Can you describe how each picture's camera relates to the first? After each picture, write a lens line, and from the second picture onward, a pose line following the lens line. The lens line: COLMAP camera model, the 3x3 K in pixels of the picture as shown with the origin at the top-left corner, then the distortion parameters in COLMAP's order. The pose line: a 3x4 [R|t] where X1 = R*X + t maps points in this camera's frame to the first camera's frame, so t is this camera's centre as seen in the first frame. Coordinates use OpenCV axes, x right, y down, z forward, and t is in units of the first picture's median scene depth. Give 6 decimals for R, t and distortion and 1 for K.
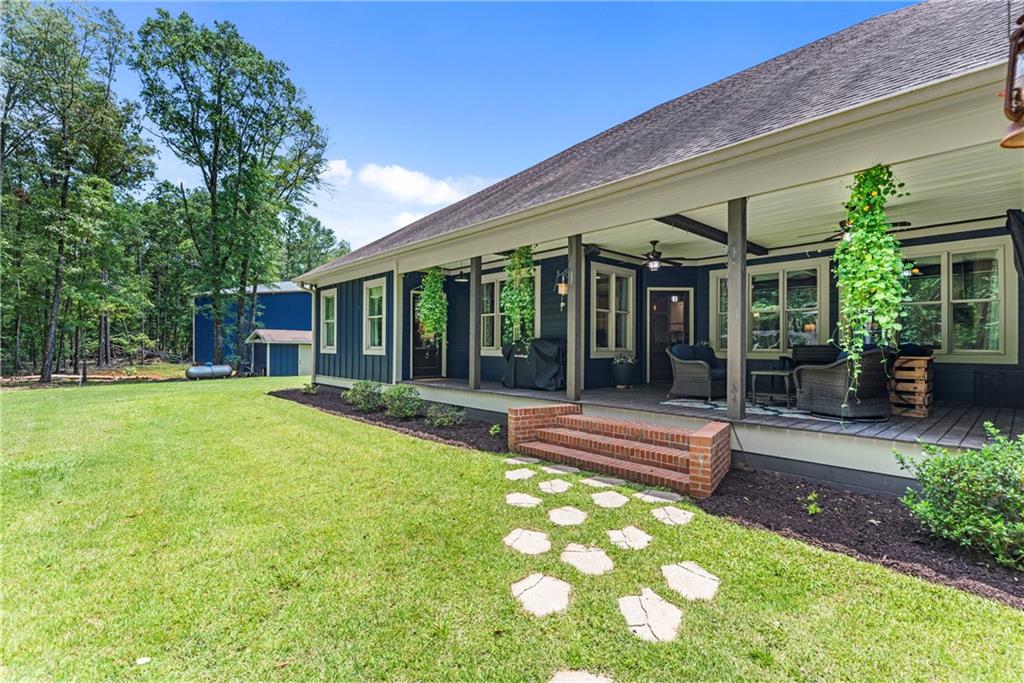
lens RADIAL K [[475.3, 0, 512.0], [0, 475.3, 341.5], [0, 0, 1]] dist [-0.001741, -0.000378]
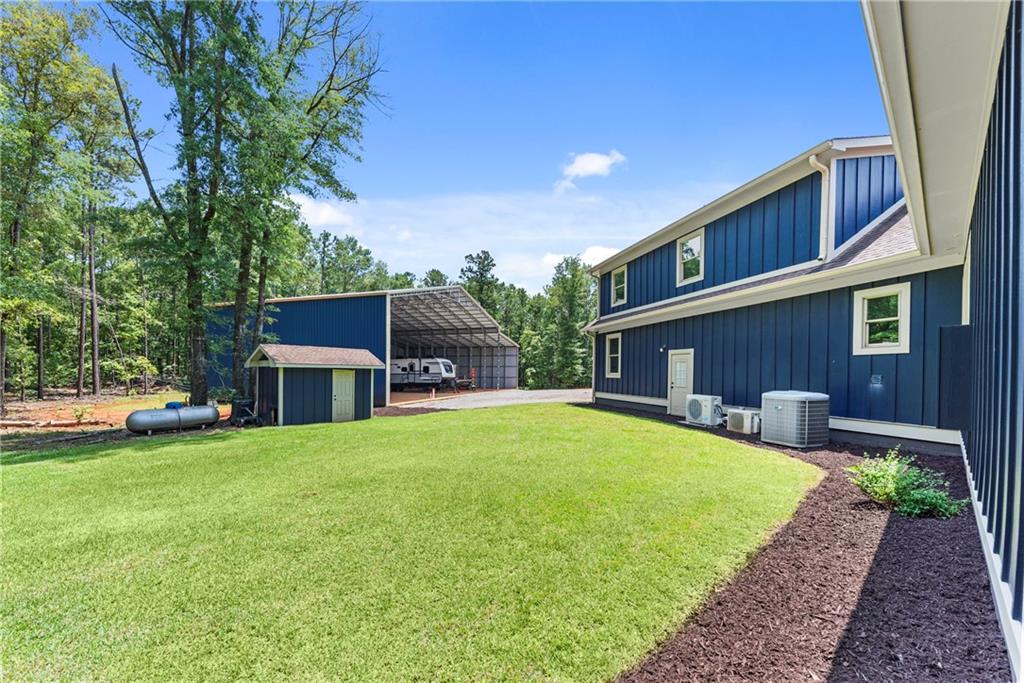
lens RADIAL K [[395.6, 0, 513.8], [0, 395.6, 374.3], [0, 0, 1]] dist [0.000431, 0.000033]
pose [[0.999991, 0.002767, 0.003324, -0.173315], [-0.002811, 0.999907, 0.013329, 0.003371], [-0.003287, -0.013338, 0.999906, 0.388403]]
